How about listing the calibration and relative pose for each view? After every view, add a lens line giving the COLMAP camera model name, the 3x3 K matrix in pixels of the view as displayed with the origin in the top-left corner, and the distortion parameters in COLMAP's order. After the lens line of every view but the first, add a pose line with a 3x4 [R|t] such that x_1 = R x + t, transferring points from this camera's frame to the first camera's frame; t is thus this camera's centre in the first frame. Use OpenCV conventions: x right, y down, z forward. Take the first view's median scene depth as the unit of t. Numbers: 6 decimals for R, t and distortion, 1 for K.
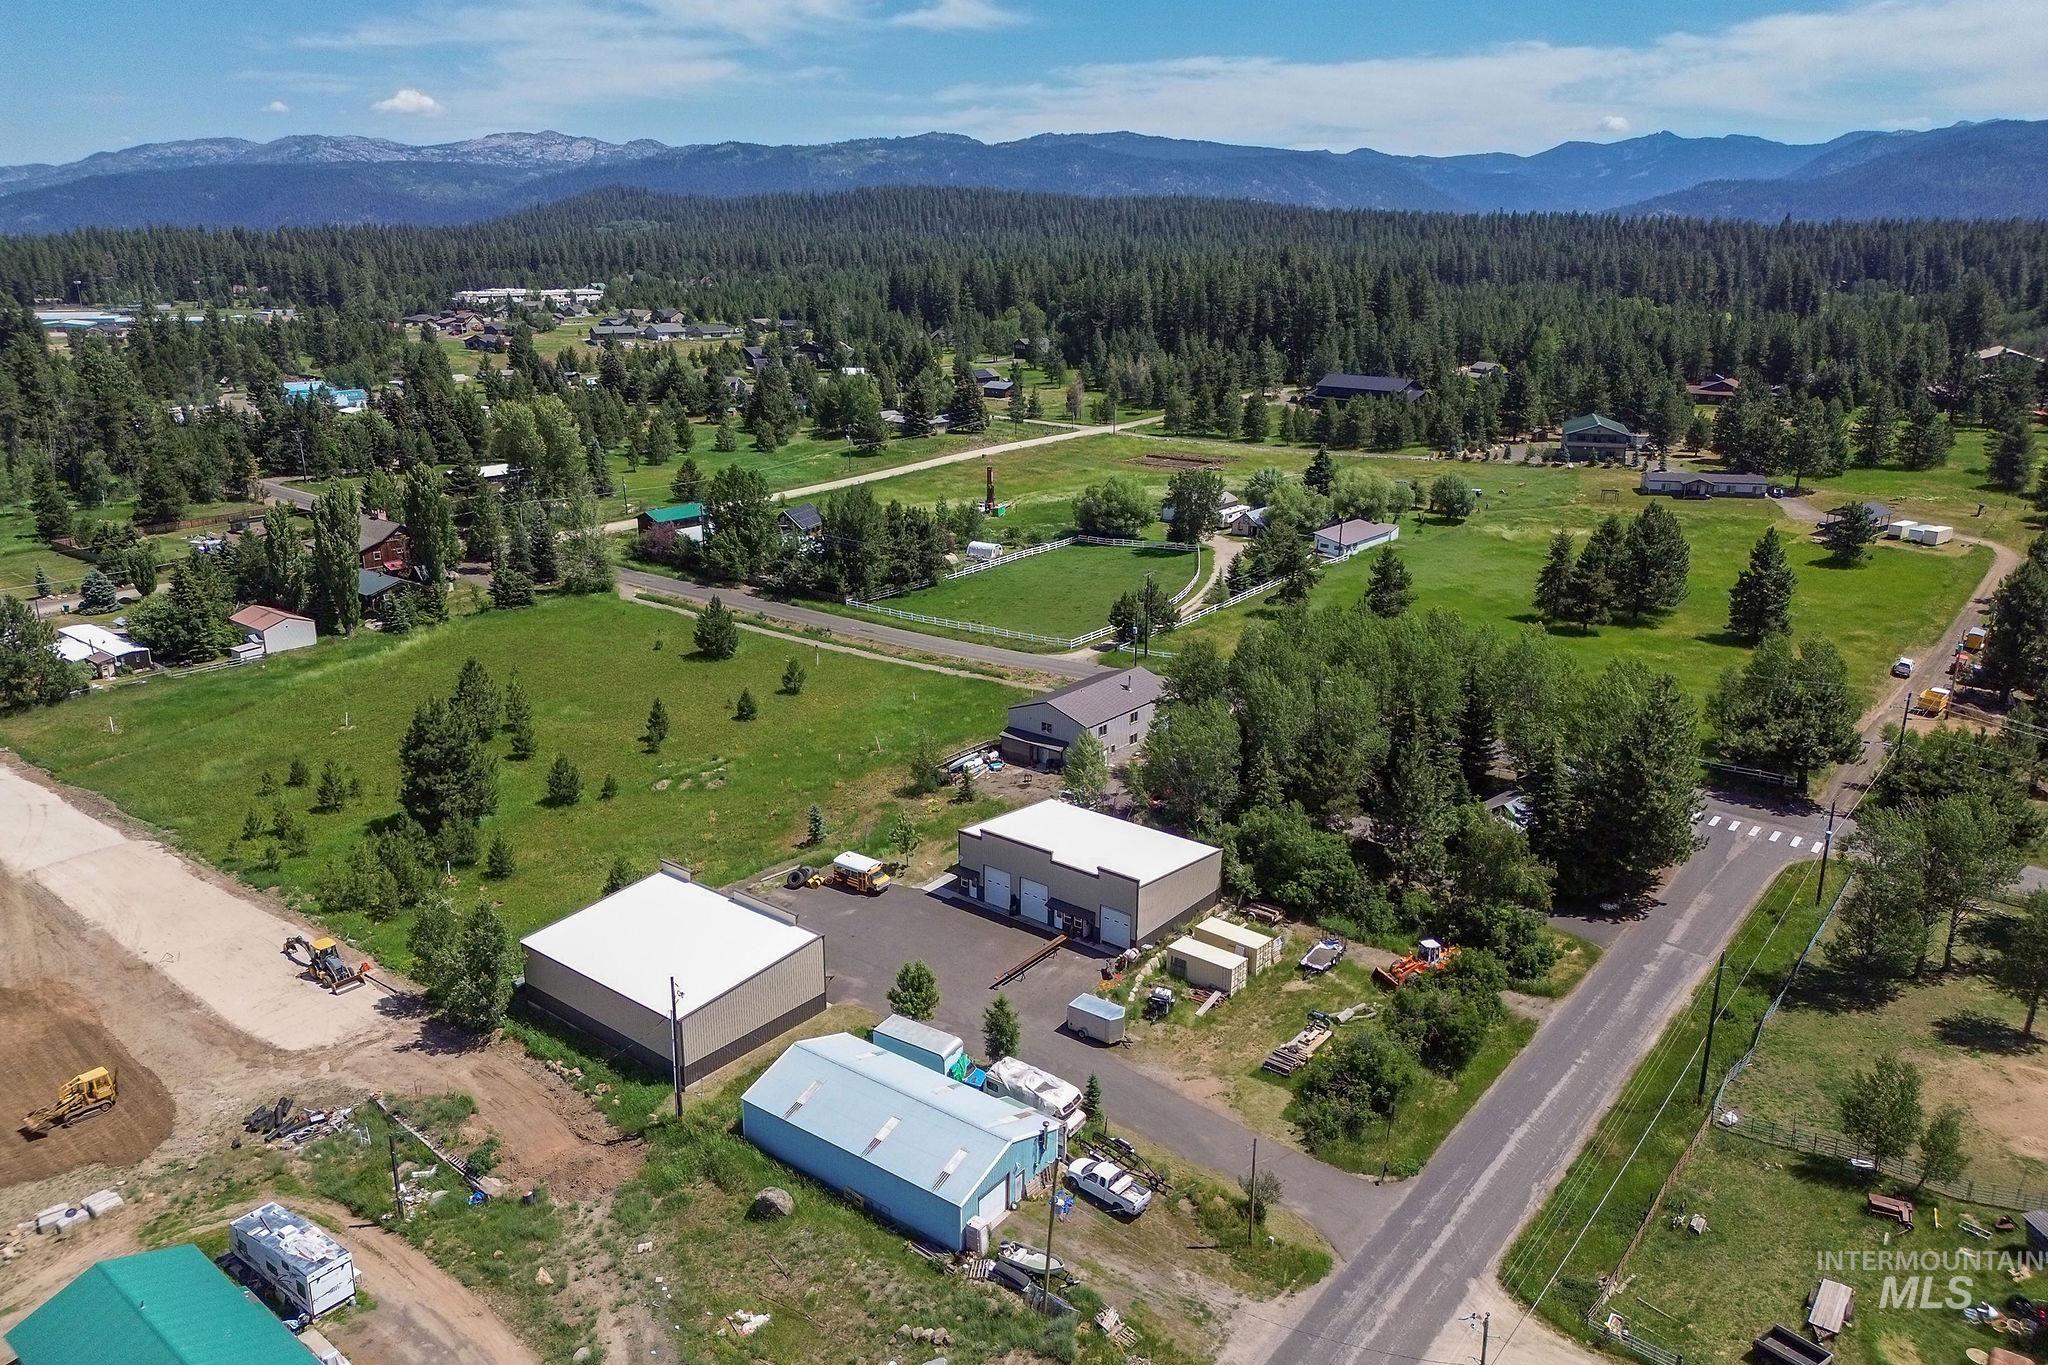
lens RADIAL K [[1395.3, 0, 1018.1], [0, 1395.3, 770.8], [0, 0, 1]] dist [0.057508, -0.027261]
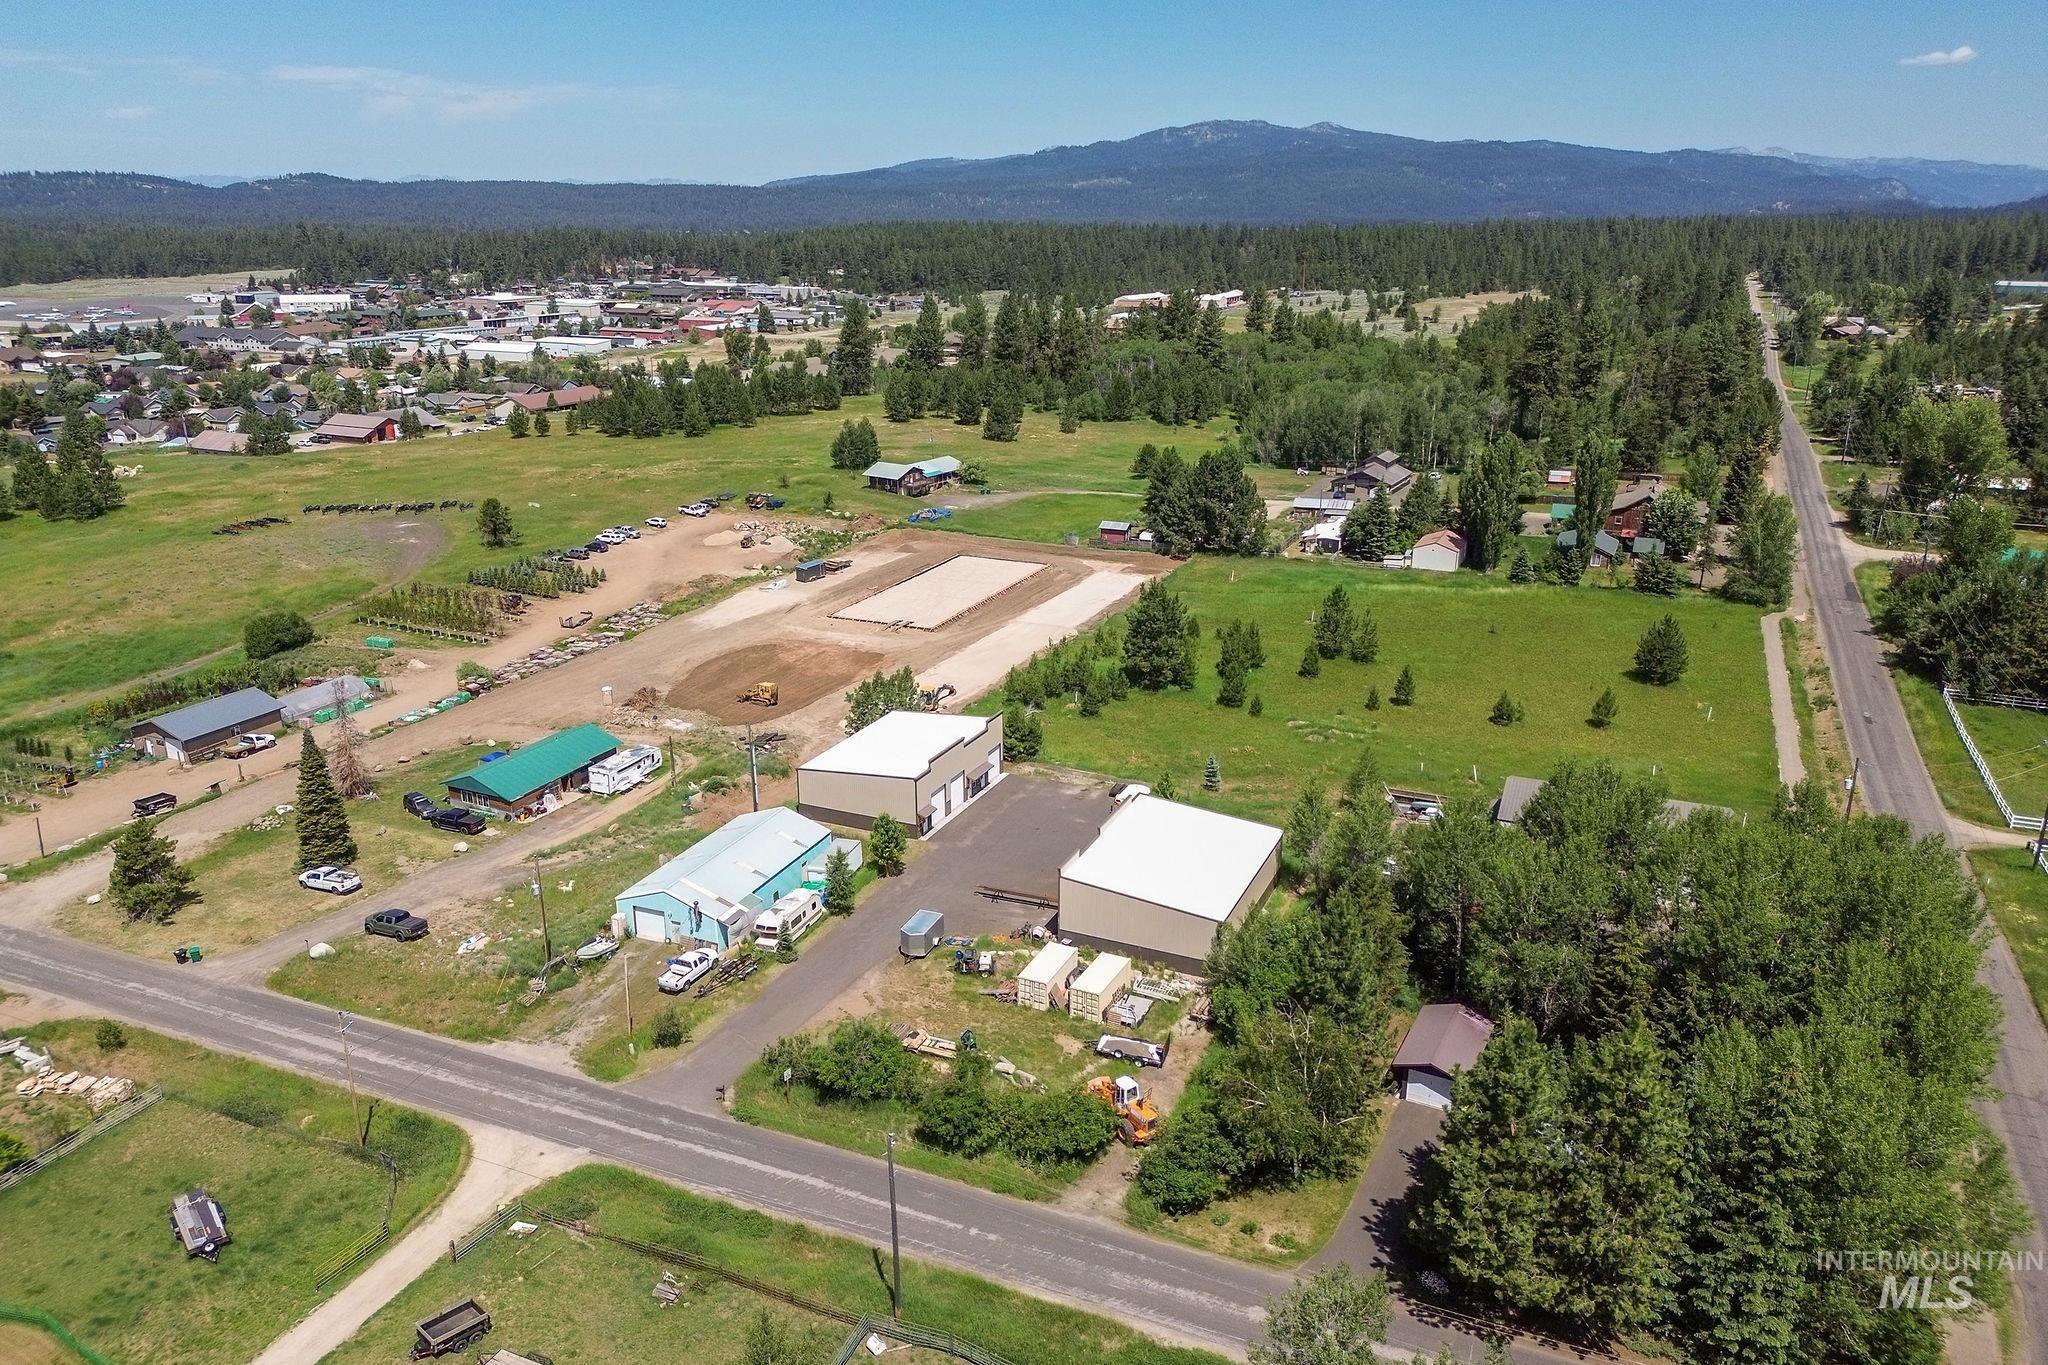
lens RADIAL K [[1428.1, 0, 1024.0], [0, 1428.1, 682.5], [0, 0, 1]] dist [0.077880, -0.089071]
pose [[0.244284, 0.301091, -0.921775, 0.711151], [-0.340437, 0.916697, 0.209212, -0.180080], [0.907980, 0.262699, 0.326437, 0.438447]]
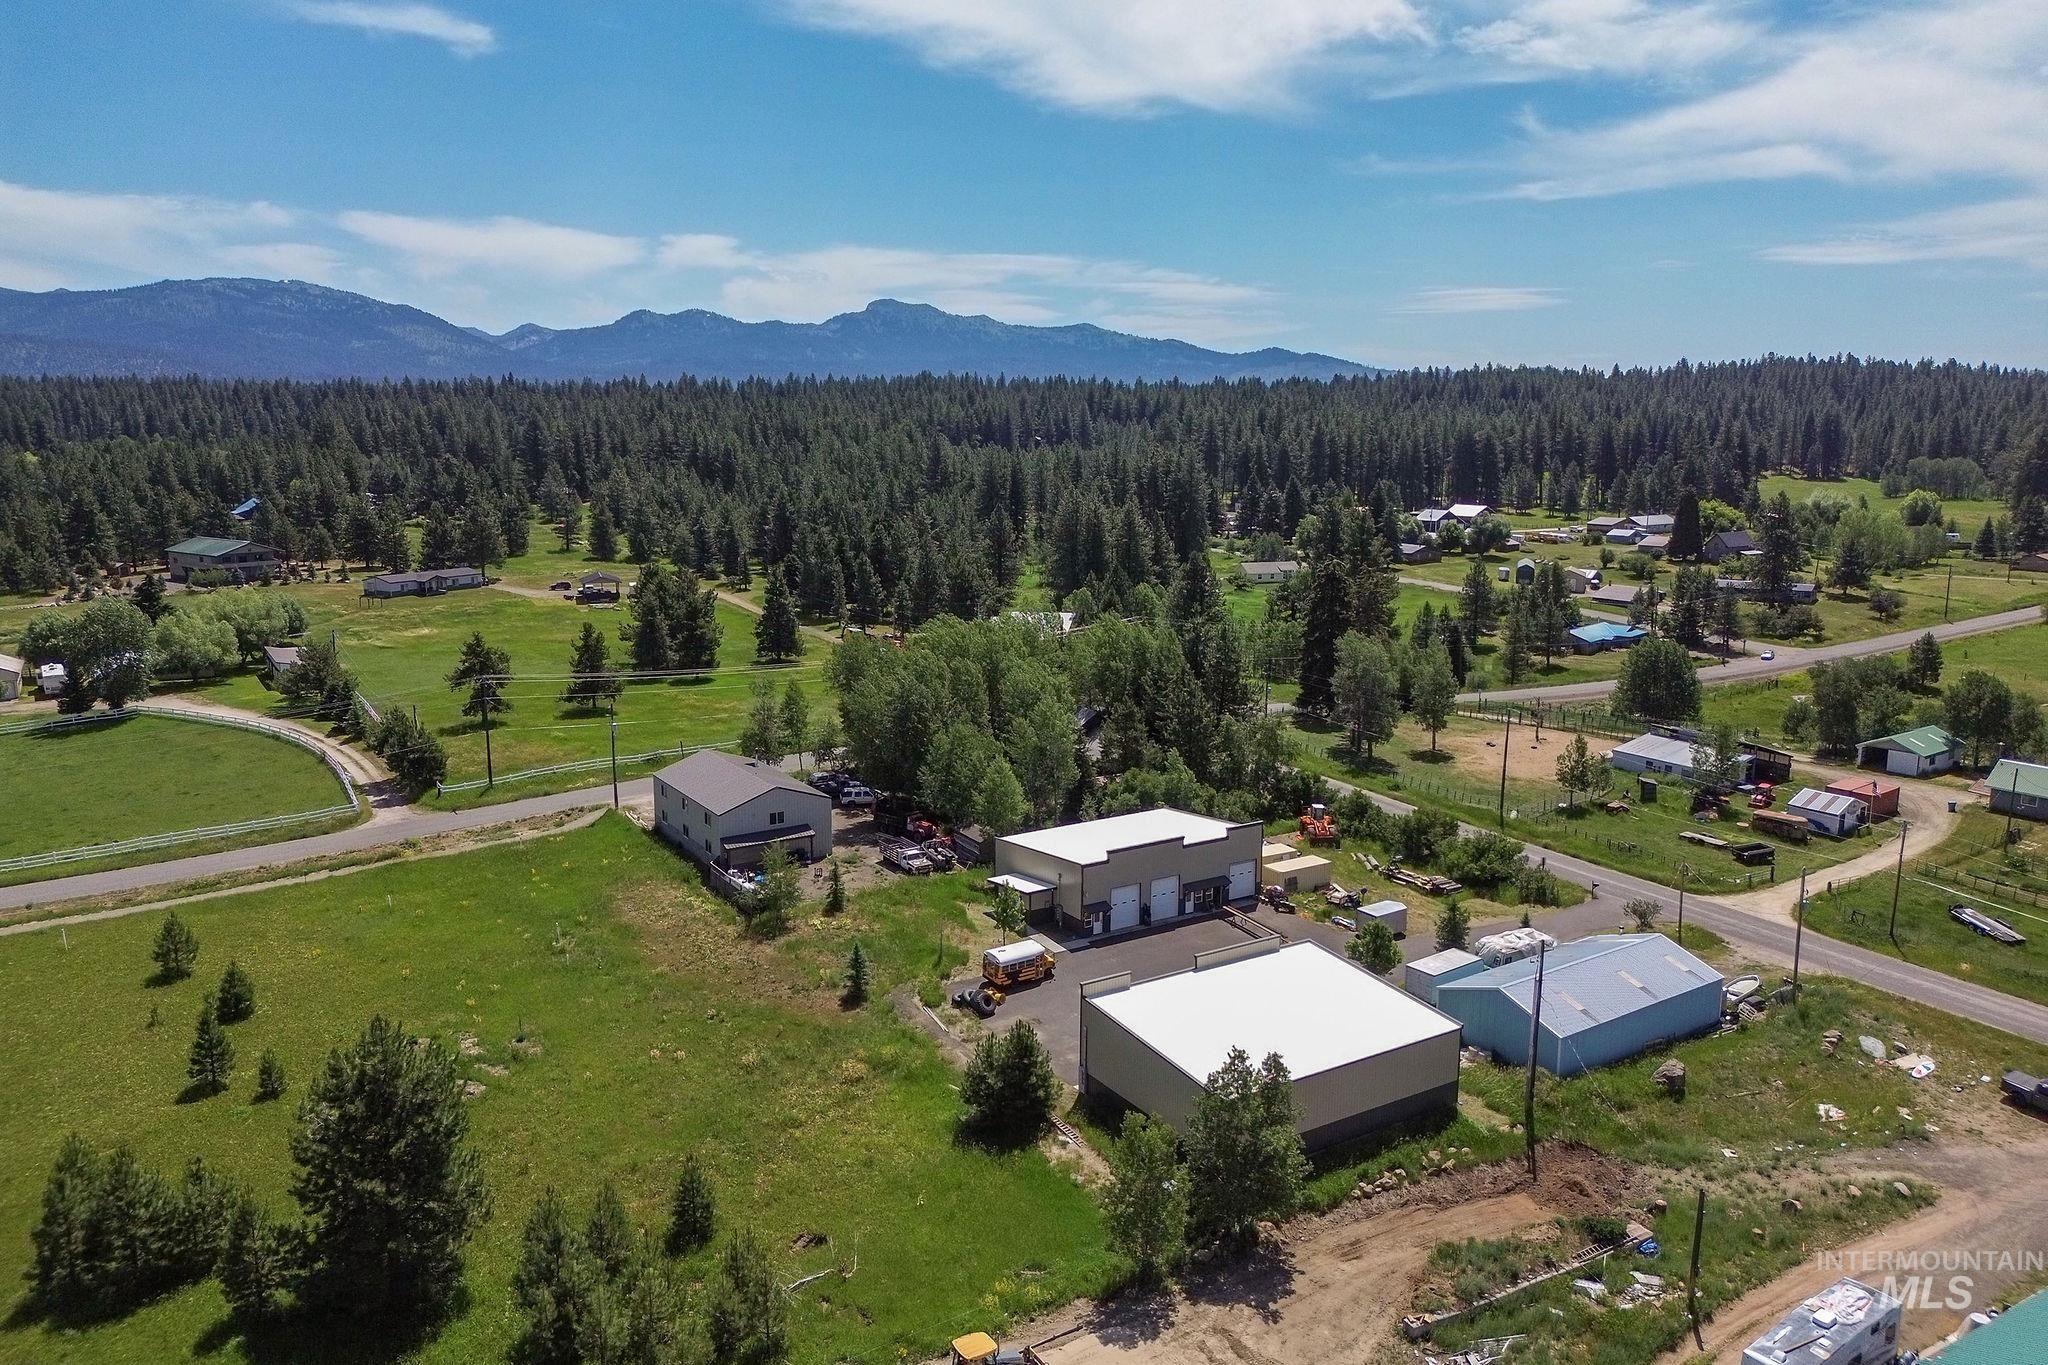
lens RADIAL K [[1428.1, 0, 1024.0], [0, 1428.1, 682.5], [0, 0, 1]] dist [0.077880, -0.089071]
pose [[0.324467, -0.174054, 0.929745, -0.717924], [0.331794, 0.941413, 0.060448, -0.110322], [-0.885796, 0.288870, 0.363208, 0.526313]]
